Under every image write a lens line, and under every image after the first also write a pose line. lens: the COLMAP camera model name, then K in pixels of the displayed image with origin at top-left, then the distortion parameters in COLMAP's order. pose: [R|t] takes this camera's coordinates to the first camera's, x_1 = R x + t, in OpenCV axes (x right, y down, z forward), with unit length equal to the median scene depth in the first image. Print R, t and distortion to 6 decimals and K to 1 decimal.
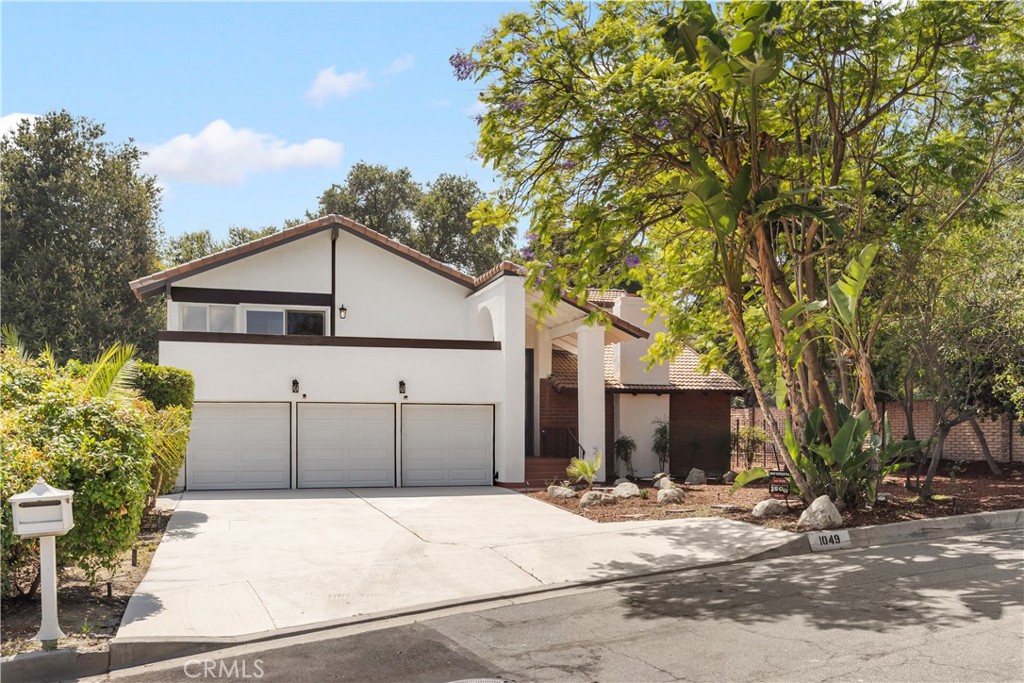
lens RADIAL K [[835.4, 0, 515.1], [0, 835.4, 343.1], [0, 0, 1]] dist [-0.013747, -0.000989]
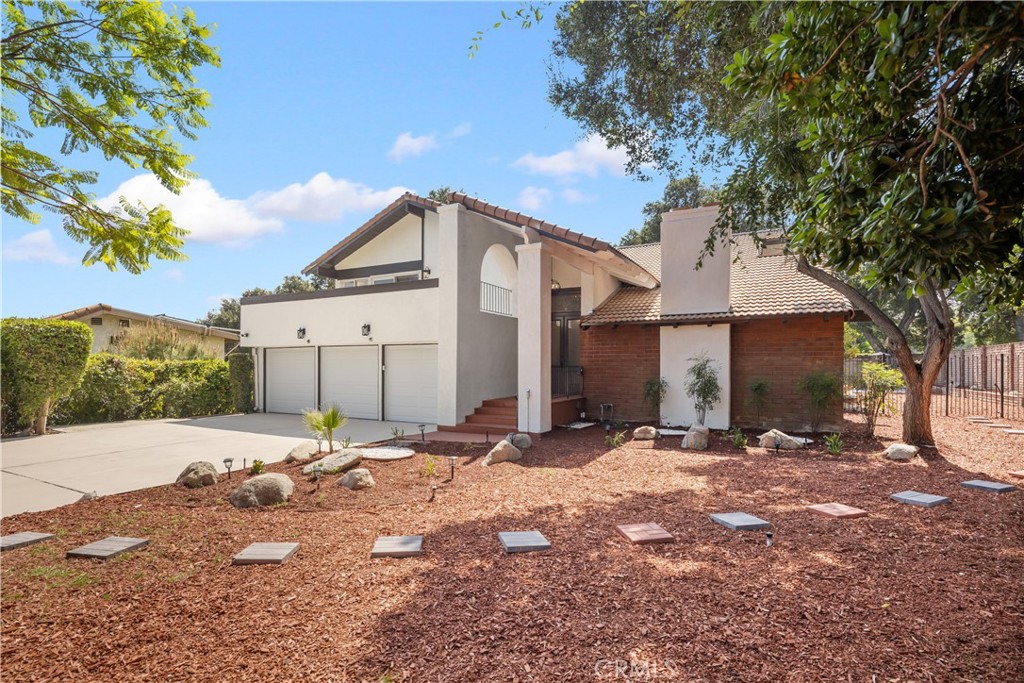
lens RADIAL K [[483.8, 0, 508.8], [0, 483.8, 346.8], [0, 0, 1]] dist [0.001027, -0.001465]
pose [[0.729998, -0.029505, -0.682812, 0.355537], [0.070805, 0.996957, 0.032619, 0.055529], [0.679772, -0.072158, 0.729865, 0.548734]]
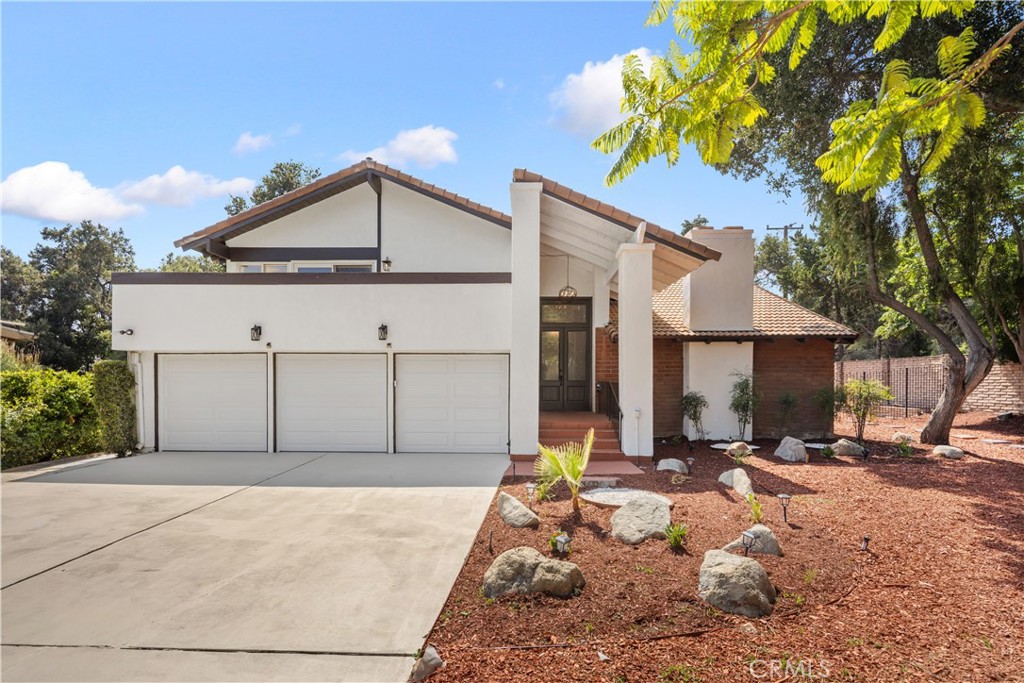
lens RADIAL K [[483.8, 0, 508.9], [0, 483.8, 368.7], [0, 0, 1]] dist [0.001027, -0.001465]
pose [[0.957227, -0.007320, -0.289245, 0.094388], [0.029929, 0.996822, 0.073821, 0.046839], [0.287786, -0.079321, 0.954404, 0.483746]]
